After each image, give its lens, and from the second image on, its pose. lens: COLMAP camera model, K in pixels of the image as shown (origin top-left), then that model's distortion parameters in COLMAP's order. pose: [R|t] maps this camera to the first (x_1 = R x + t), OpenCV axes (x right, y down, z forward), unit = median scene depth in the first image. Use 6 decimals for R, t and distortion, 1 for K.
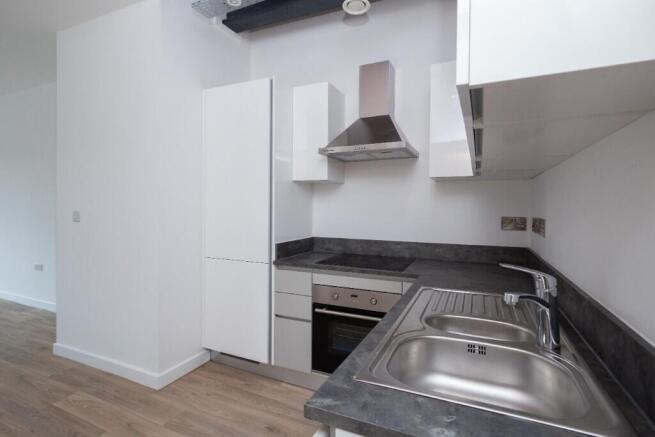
lens RADIAL K [[329.2, 0, 324.5], [0, 329.2, 209.4], [0, 0, 1]] dist [-0.011566, -0.000949]
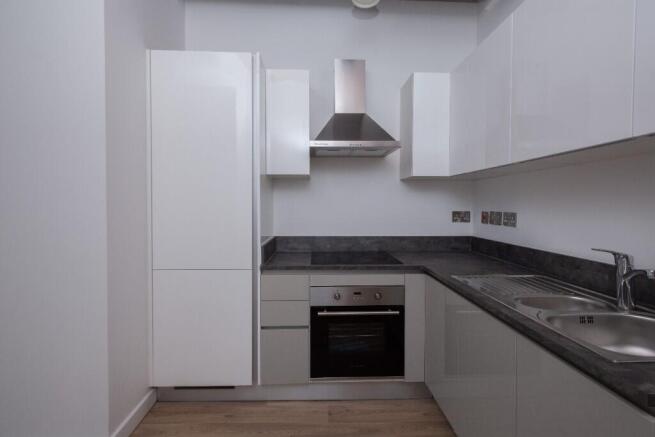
lens RADIAL K [[329.2, 0, 324.5], [0, 329.2, 209.4], [0, 0, 1]] dist [-0.011566, -0.000949]
pose [[0.888079, -0.012667, 0.459517, -0.397062], [0.006512, 0.999867, 0.014977, -0.004576], [-0.459645, -0.010308, 0.888043, 0.150634]]
